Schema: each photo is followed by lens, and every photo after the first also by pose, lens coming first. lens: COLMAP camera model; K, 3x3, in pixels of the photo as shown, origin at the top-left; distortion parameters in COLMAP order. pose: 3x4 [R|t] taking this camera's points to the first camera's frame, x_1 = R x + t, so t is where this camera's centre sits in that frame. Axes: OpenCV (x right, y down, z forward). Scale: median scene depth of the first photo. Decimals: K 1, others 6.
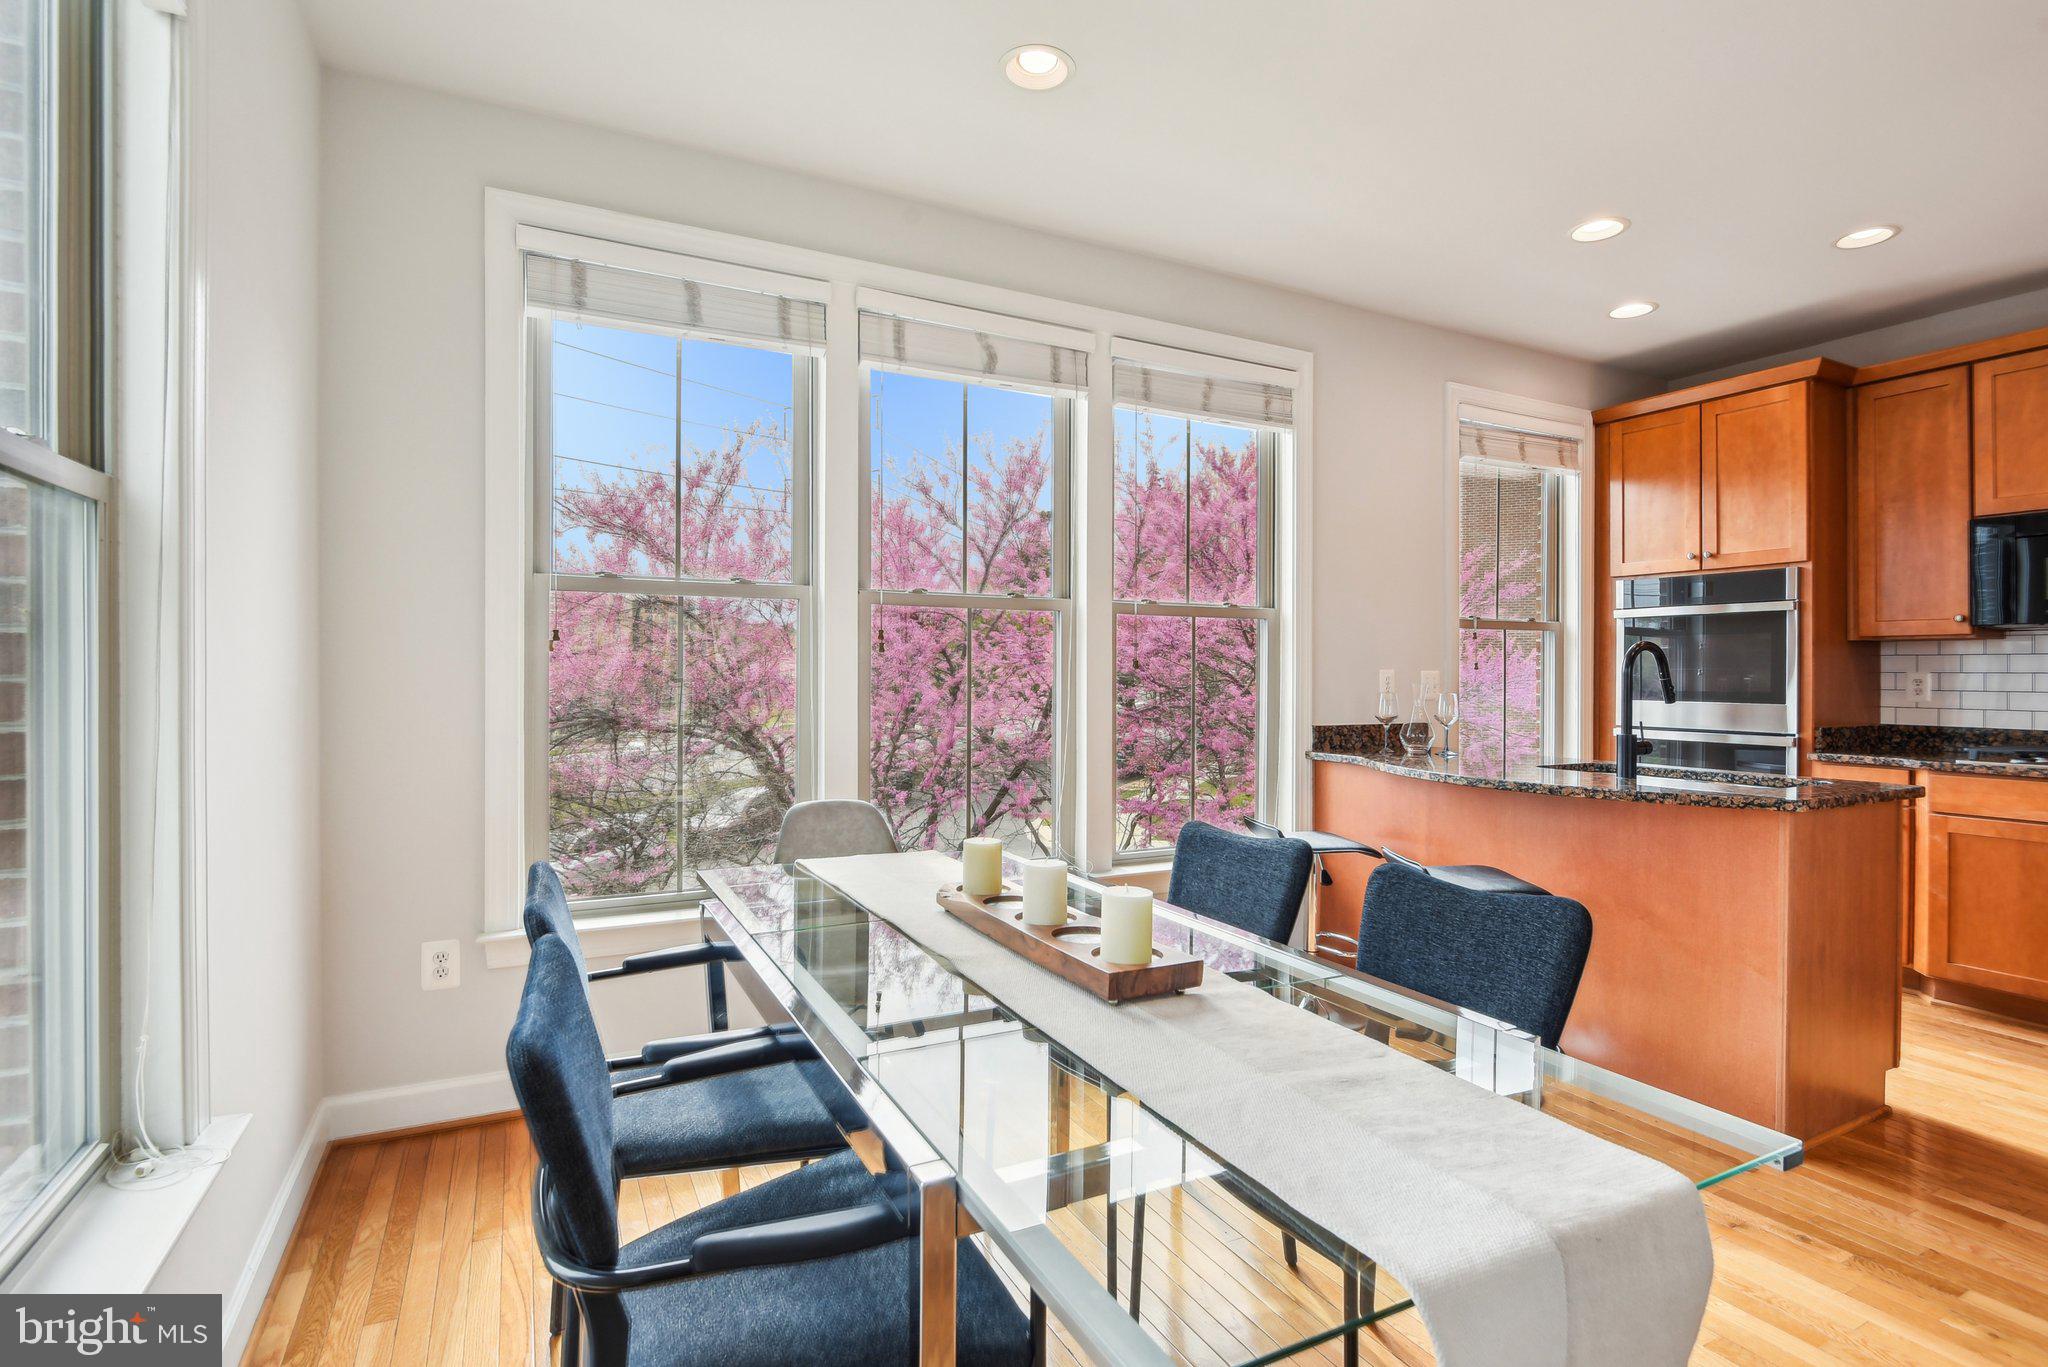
lens RADIAL K [[975.6, 0, 1029.3], [0, 975.6, 673.6], [0, 0, 1]] dist [-0.001145, -0.011488]
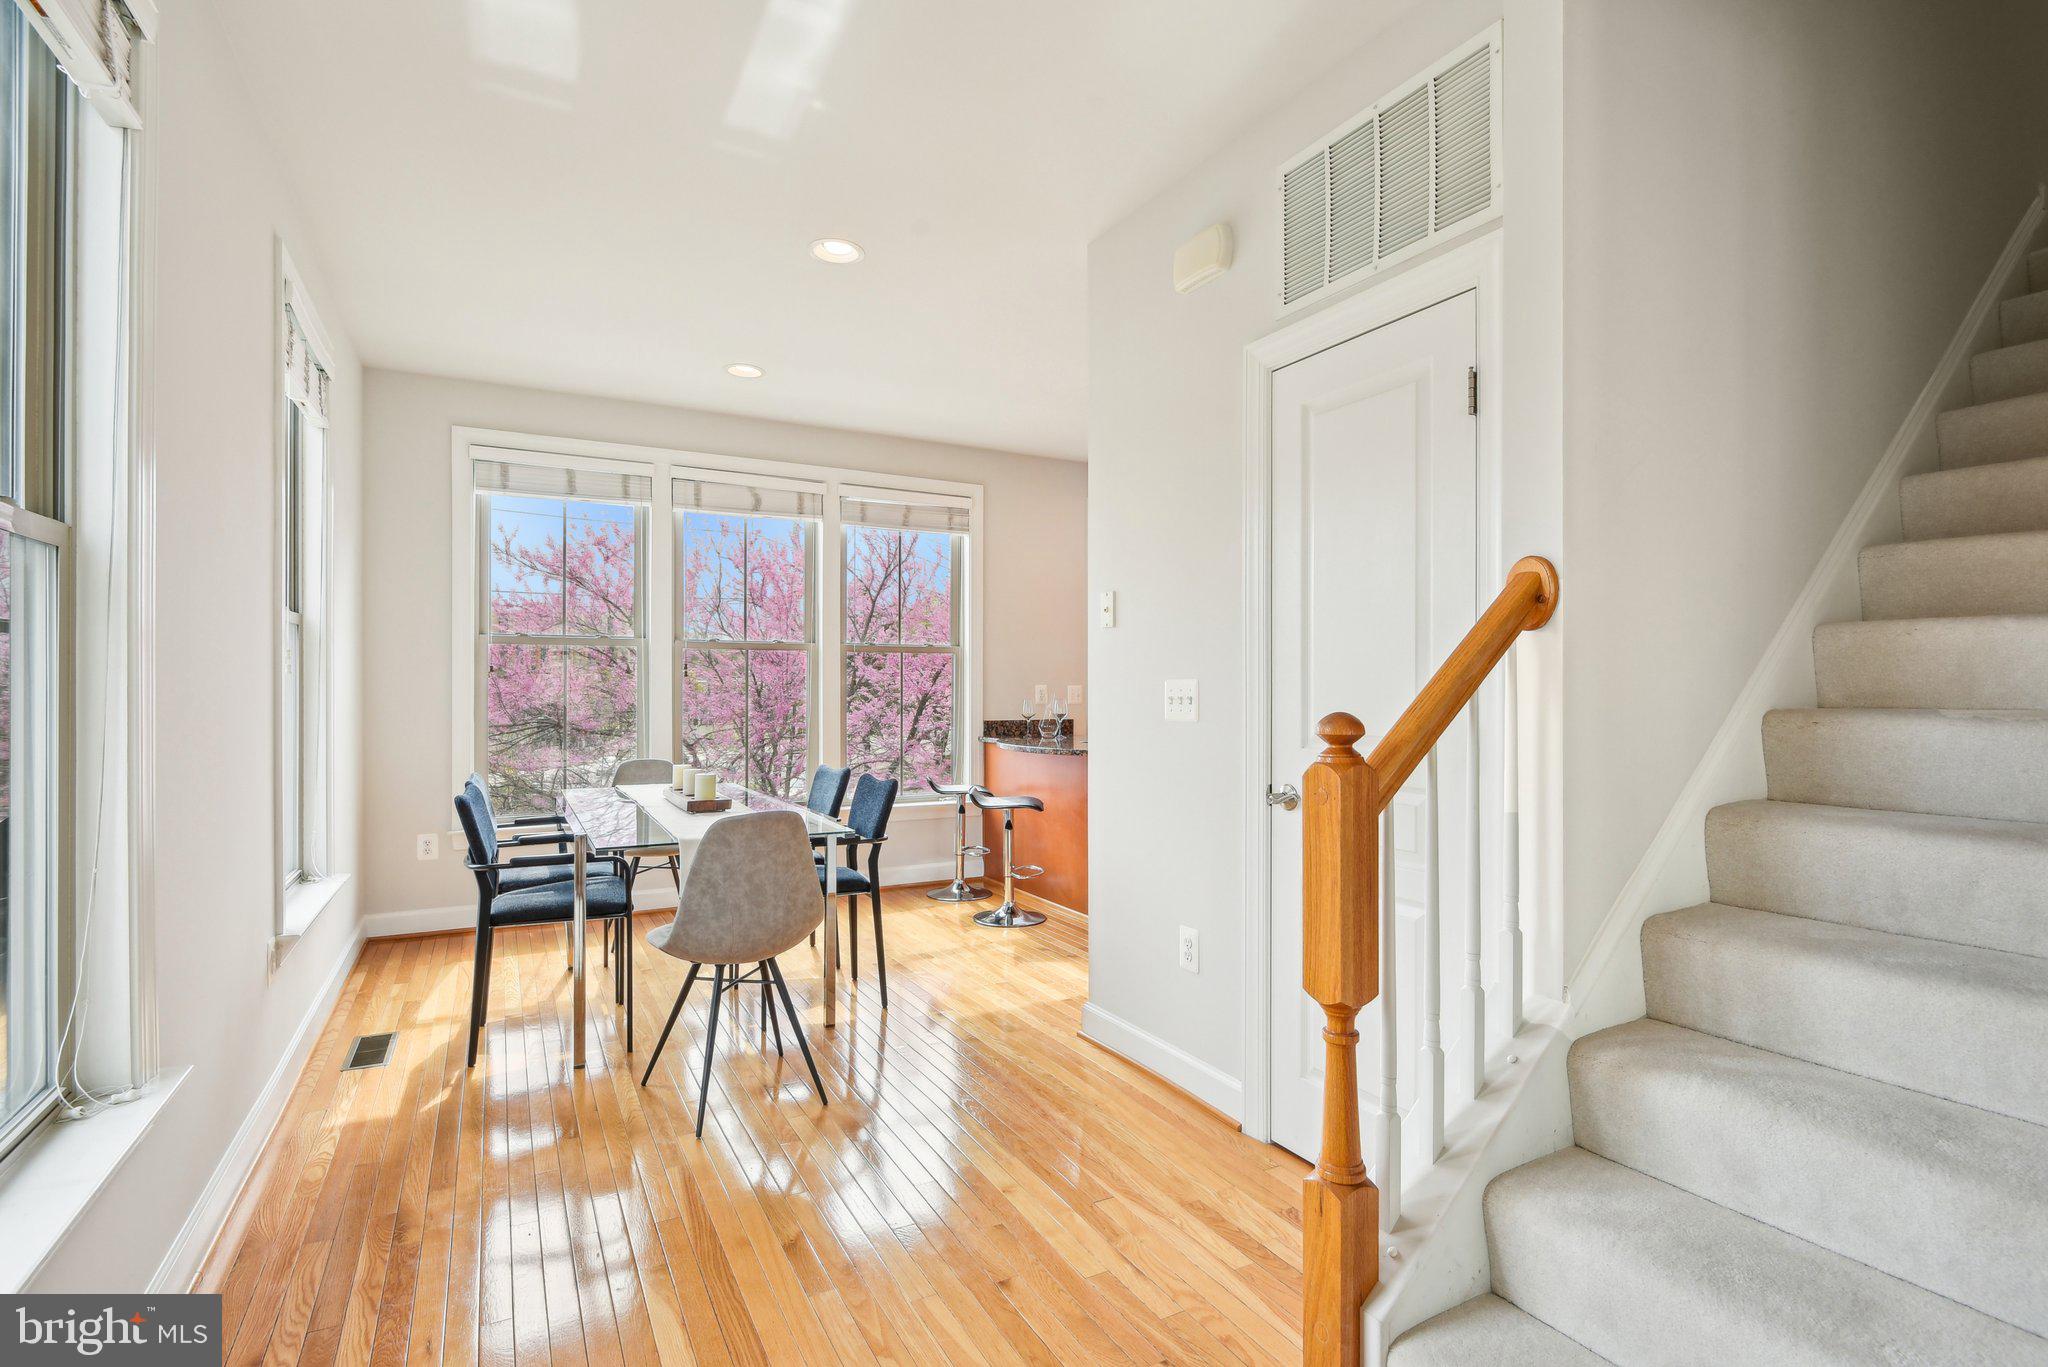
lens RADIAL K [[954.5, 0, 1024.0], [0, 954.5, 683.5], [0, 0, 1]] dist [-0.000202, 0.000197]
pose [[0.999619, -0.002542, 0.027478, 0.315182], [0.002651, 0.999989, -0.003934, -0.000812], [-0.027468, 0.004006, 0.999615, -0.556228]]
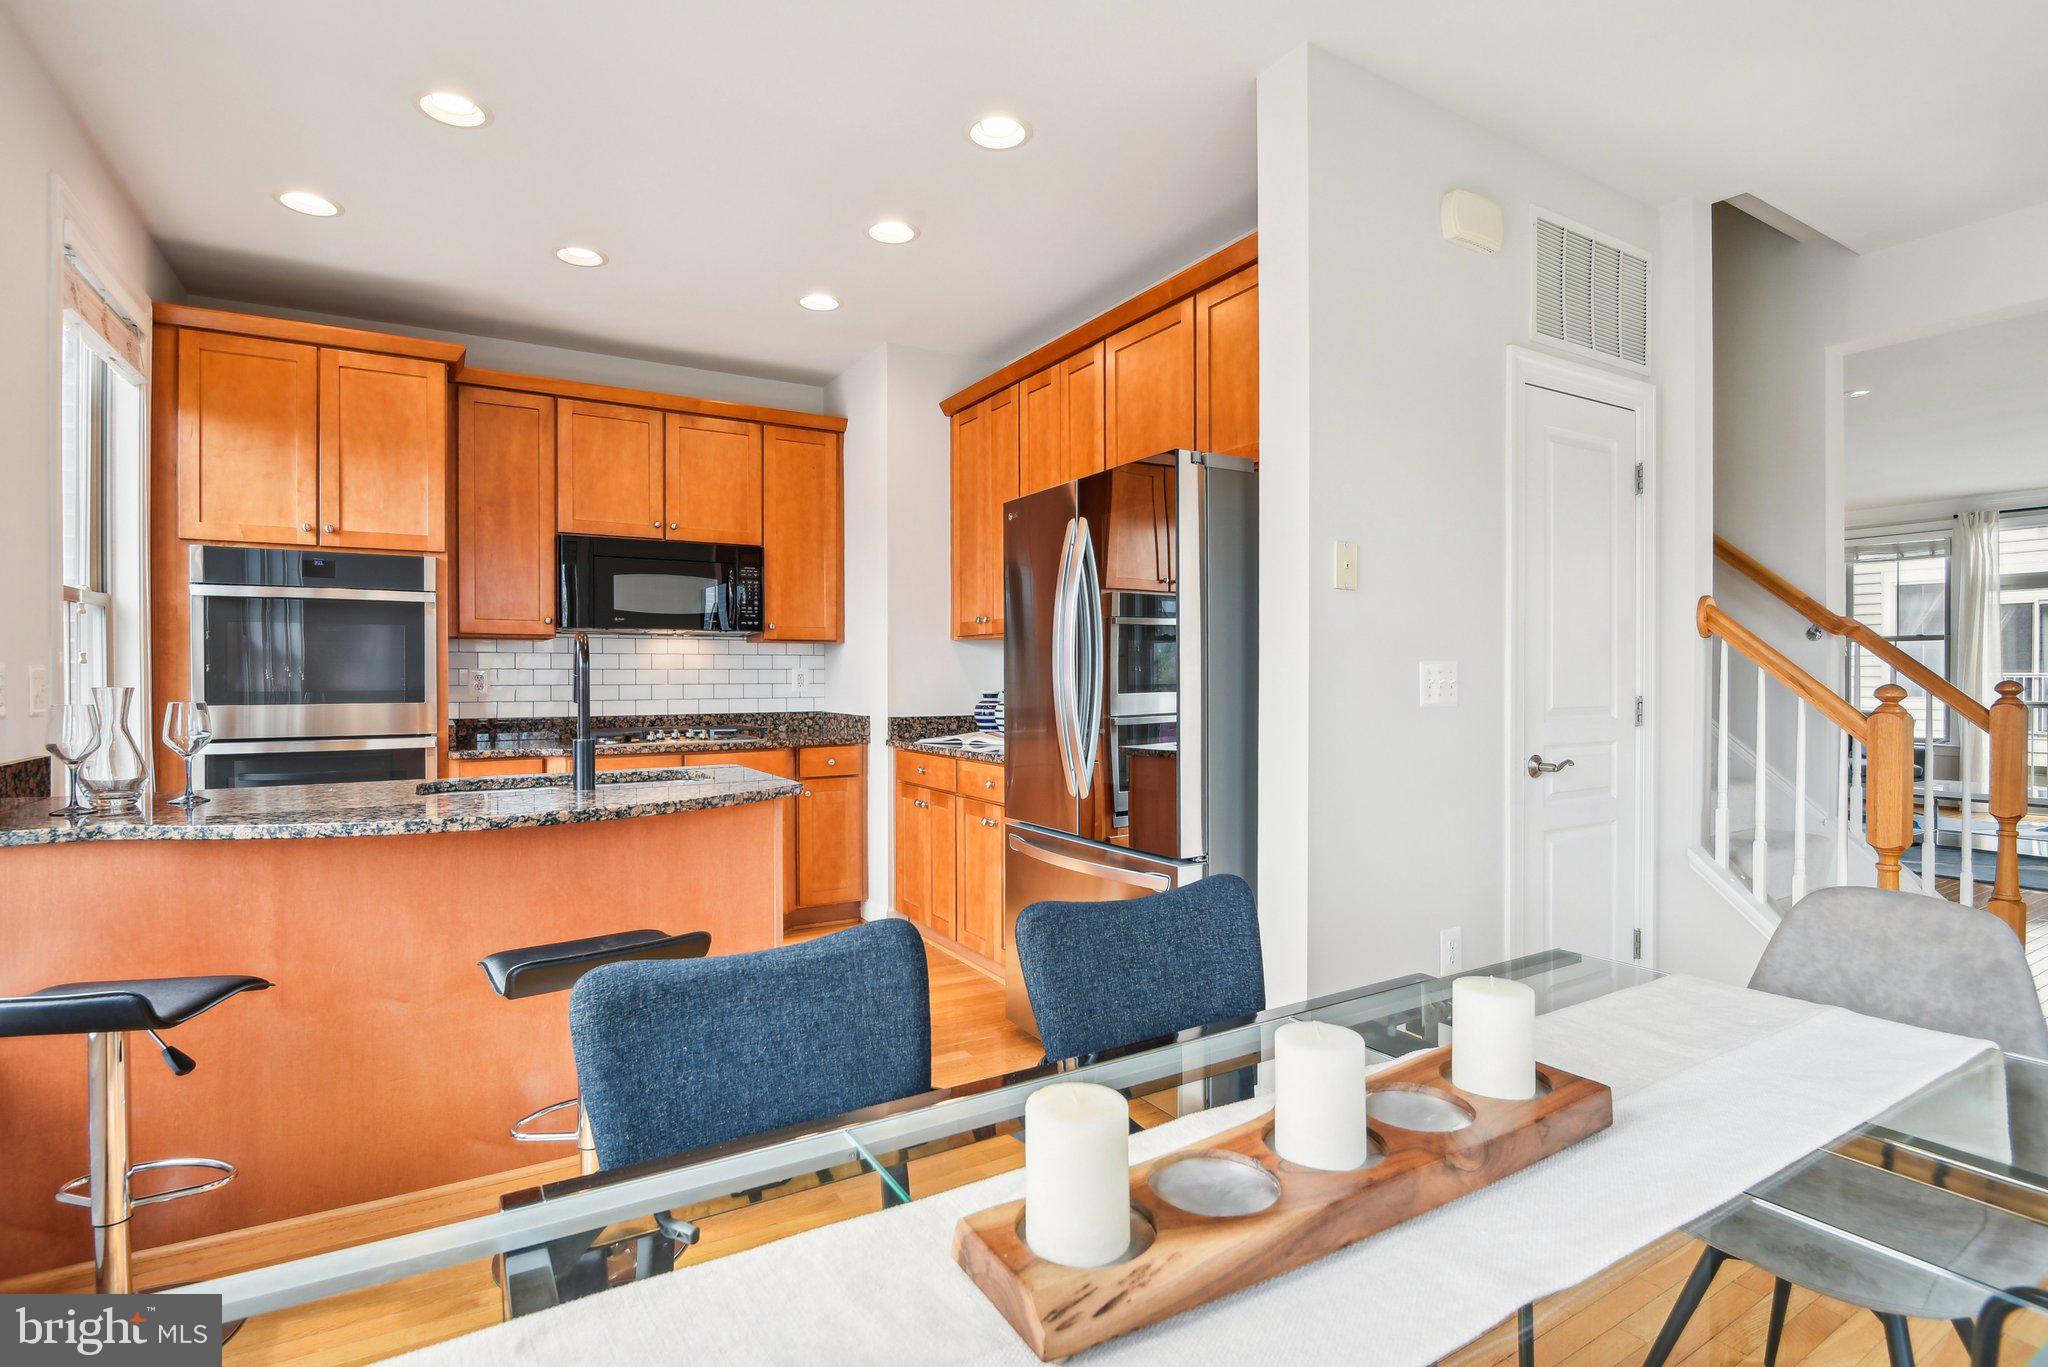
lens RADIAL K [[985.2, 0, 1018.8], [0, 985.2, 682.7], [0, 0, 1]] dist [-0.005783, -0.009562]
pose [[-0.057482, -0.012633, 0.998267, -0.207431], [-0.000371, 0.999920, 0.012633, 0.000510], [-0.998346, 0.000355, -0.057482, 0.496999]]
